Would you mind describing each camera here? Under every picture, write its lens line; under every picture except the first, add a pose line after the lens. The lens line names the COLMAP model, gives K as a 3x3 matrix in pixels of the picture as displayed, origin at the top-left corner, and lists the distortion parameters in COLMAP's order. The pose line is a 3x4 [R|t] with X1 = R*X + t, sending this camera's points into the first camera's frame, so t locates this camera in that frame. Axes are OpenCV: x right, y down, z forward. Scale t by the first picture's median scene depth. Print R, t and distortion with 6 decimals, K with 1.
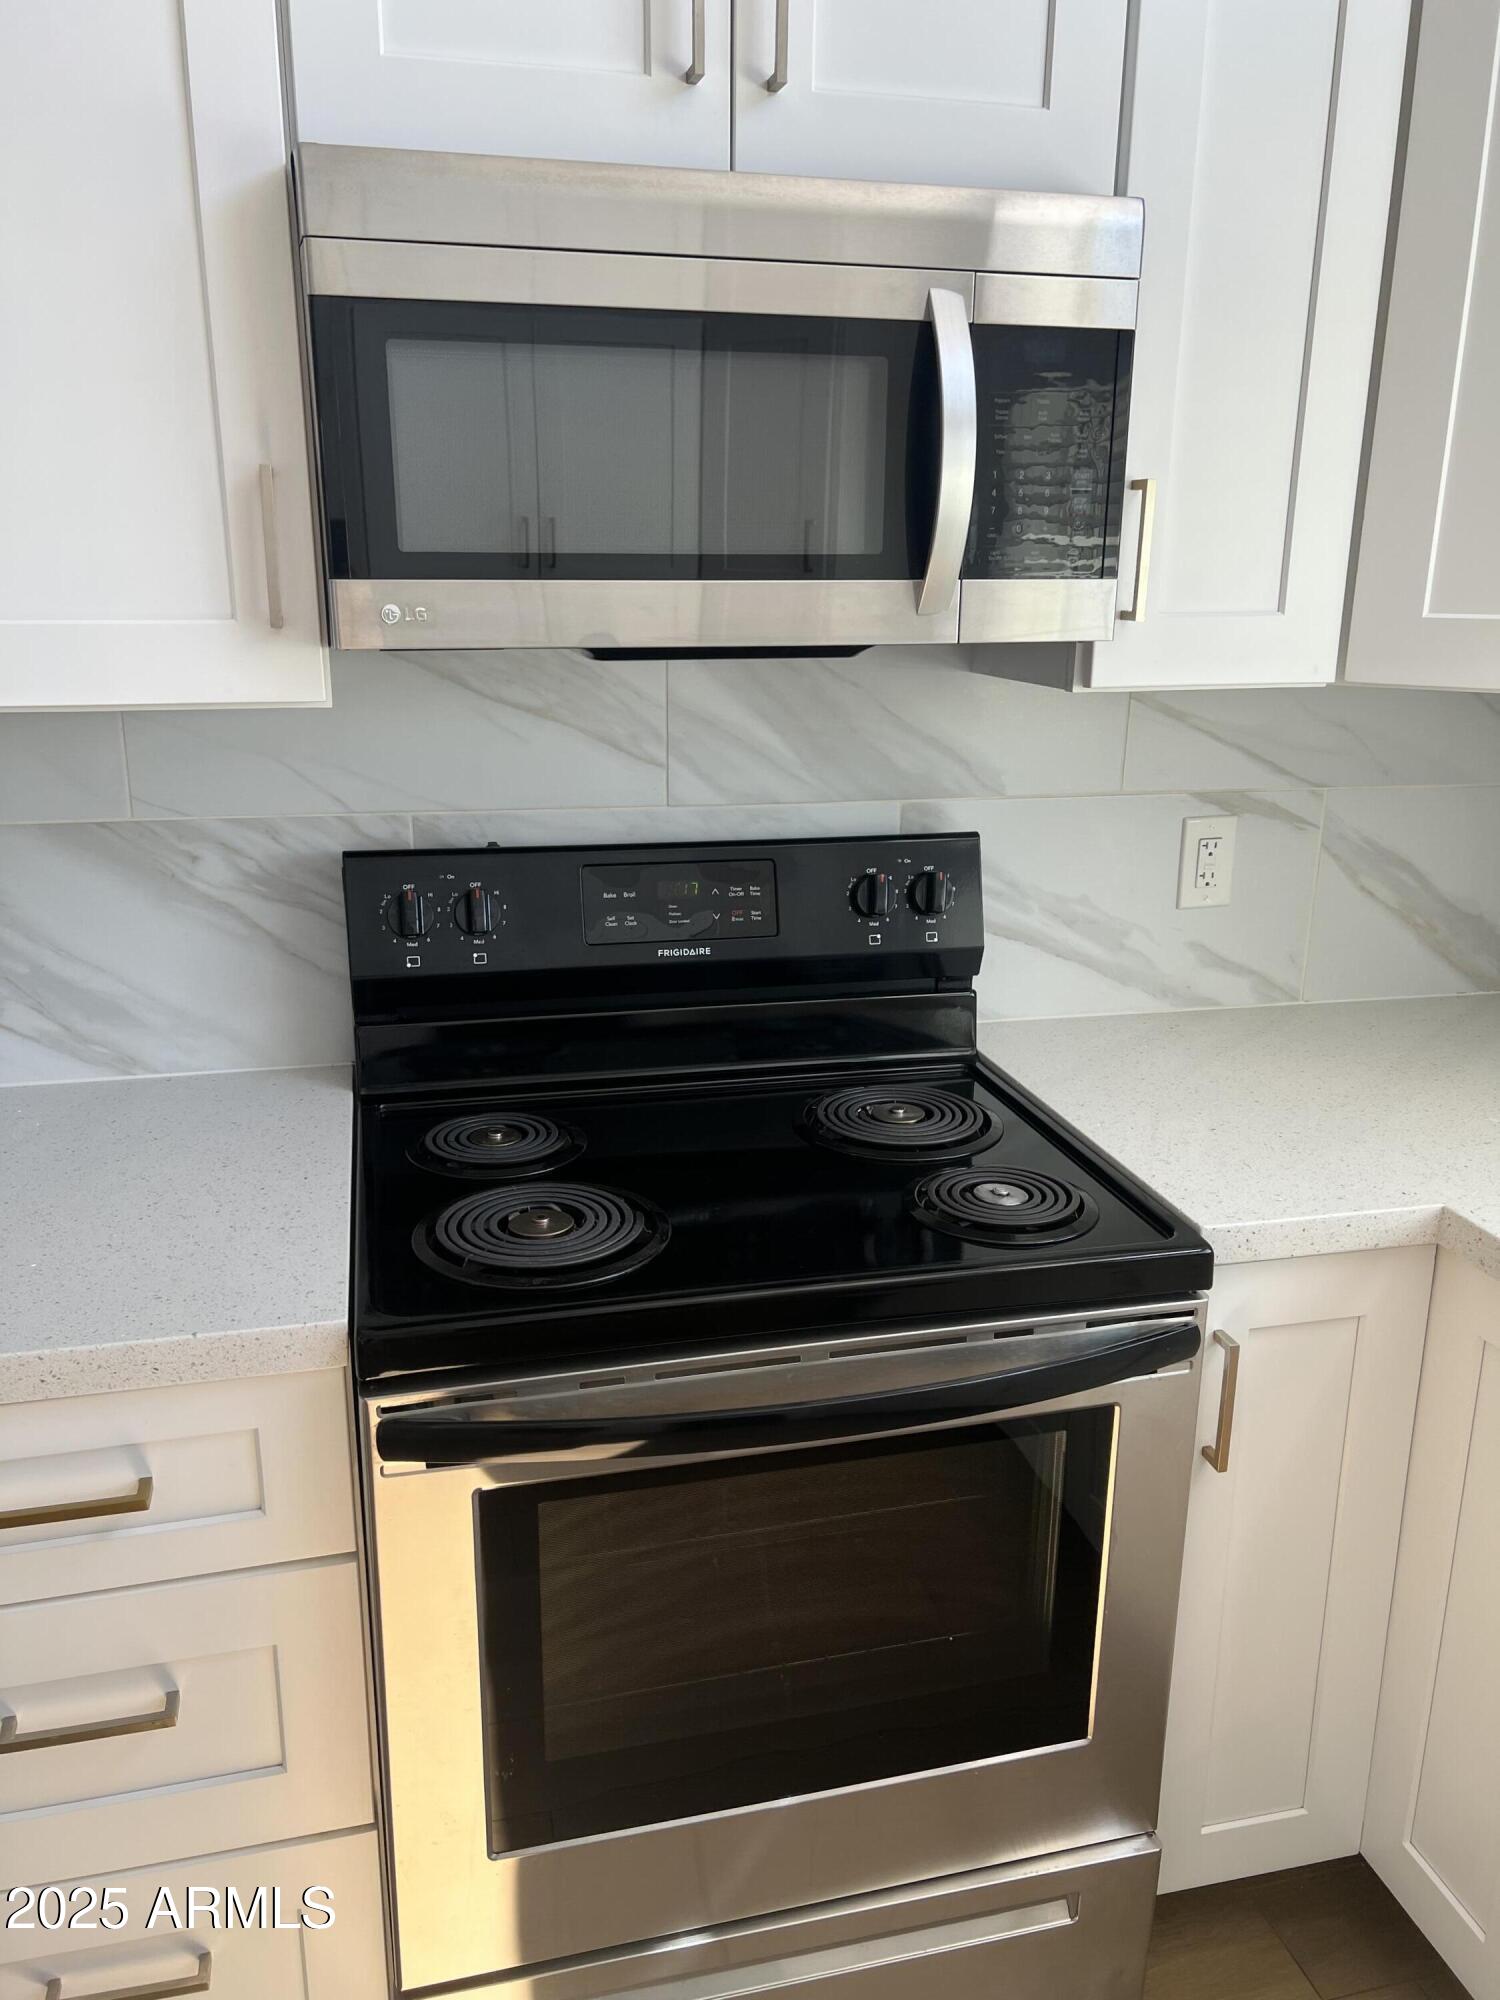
lens RADIAL K [[1496.8, 0, 750.0], [0, 1496.8, 1000.0], [0, 0, 1]] dist [0.003502, 0.000142]
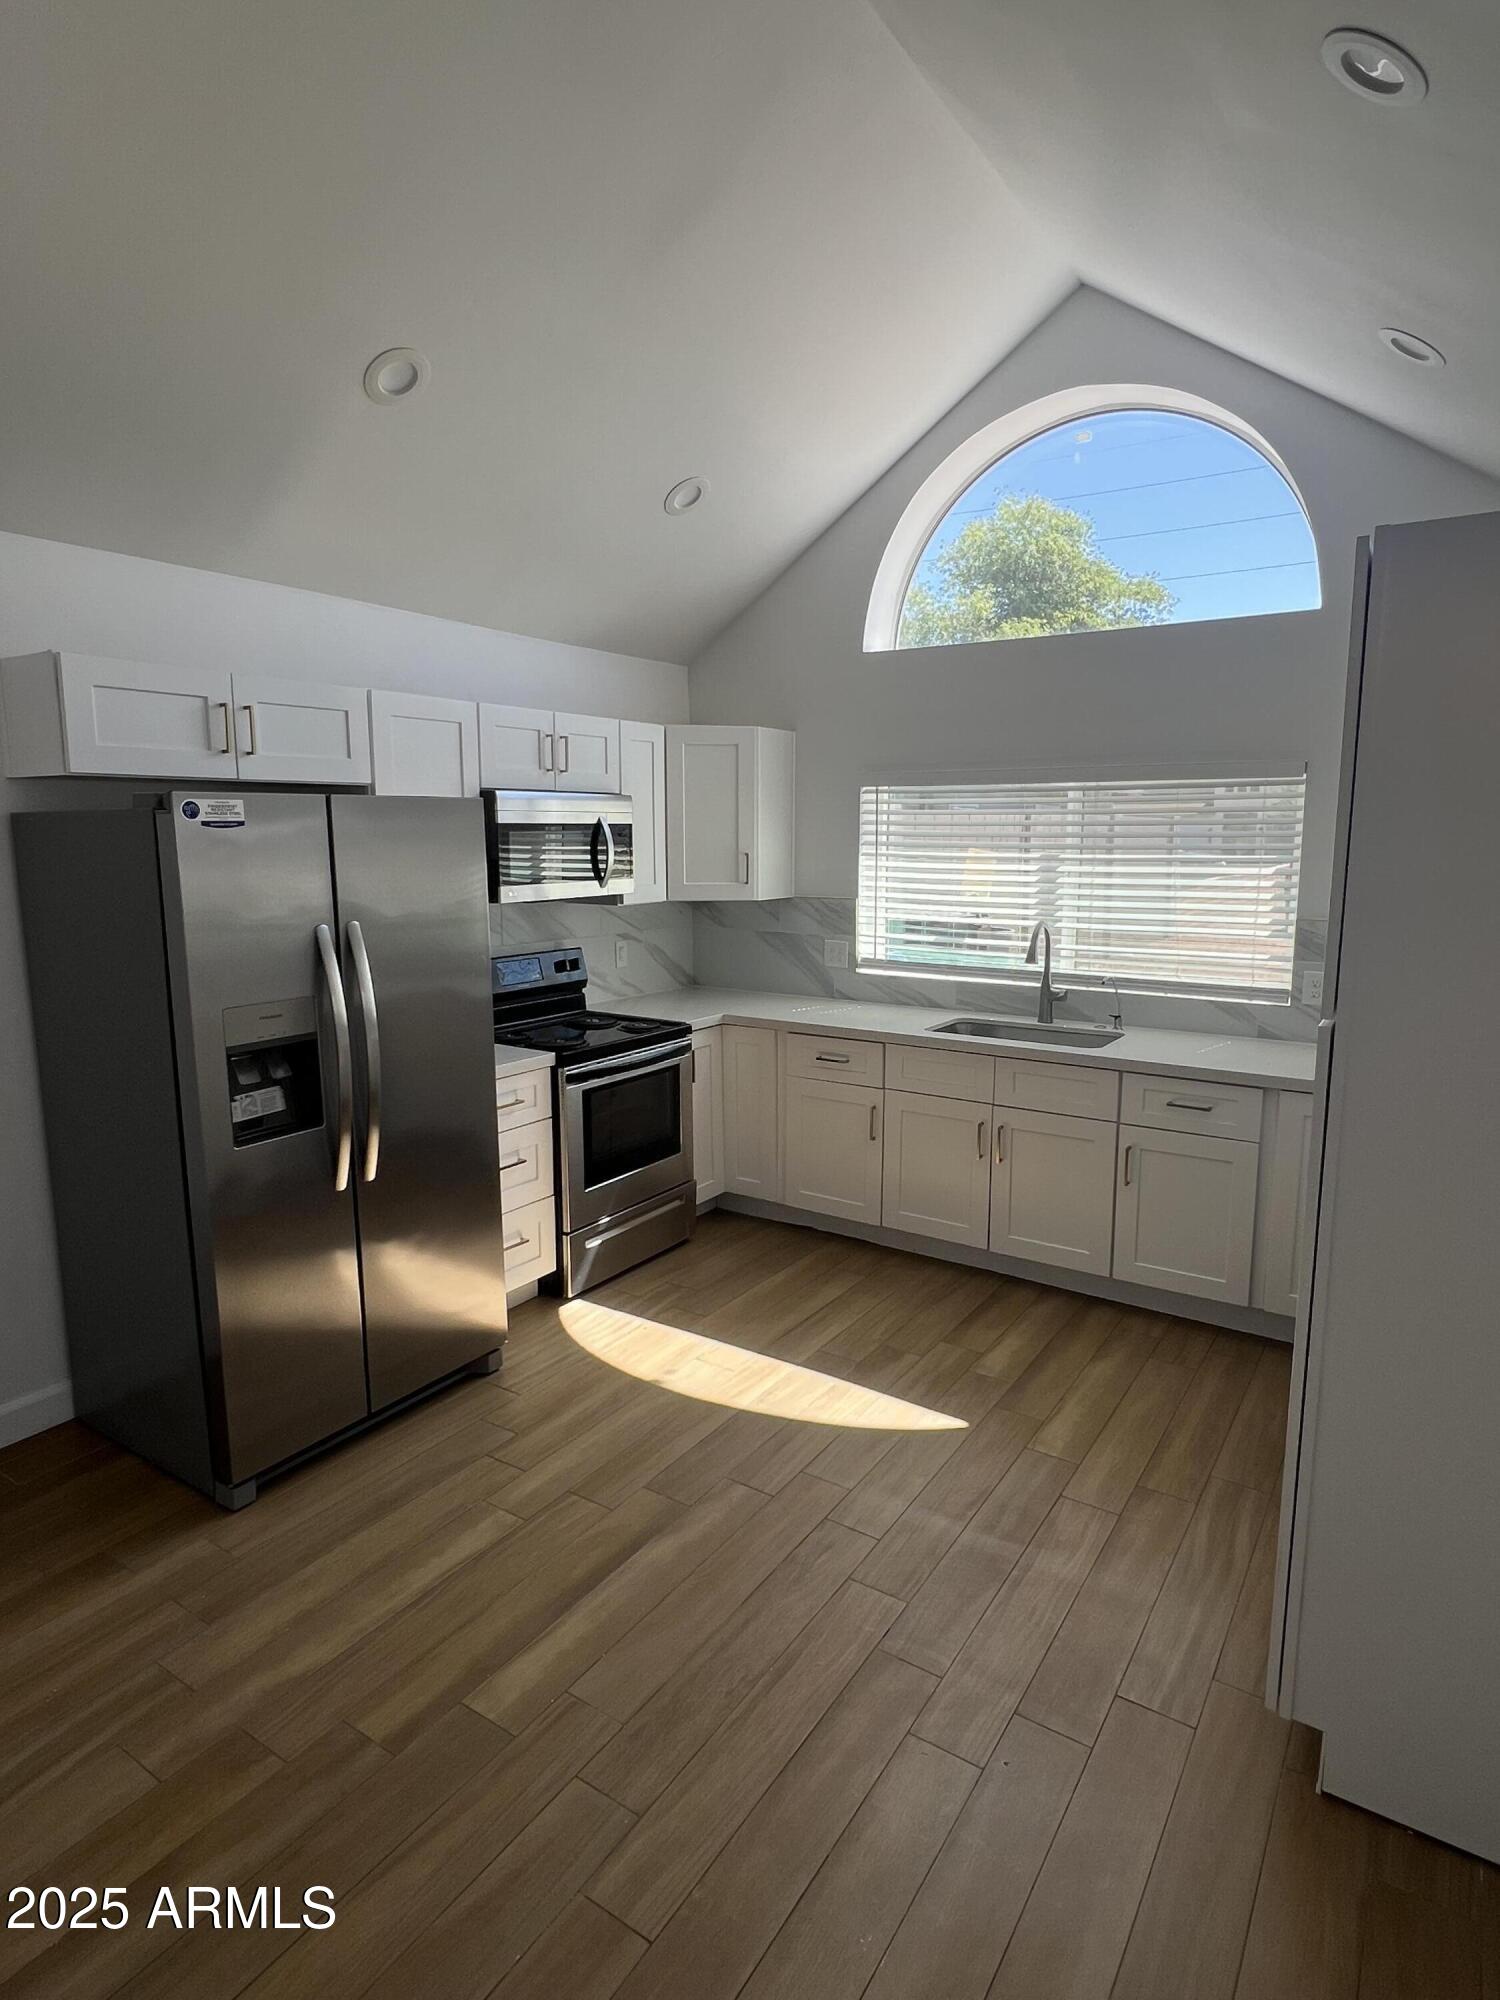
lens RADIAL K [[1113.2, 0, 742.7], [0, 1113.2, 995.9], [0, 0, 1]] dist [-0.002237, -0.000183]
pose [[0.745072, -0.103231, 0.658947, -1.444477], [0.190451, 0.979746, -0.061855, 0.261017], [-0.639216, 0.171583, 0.749642, -1.314845]]
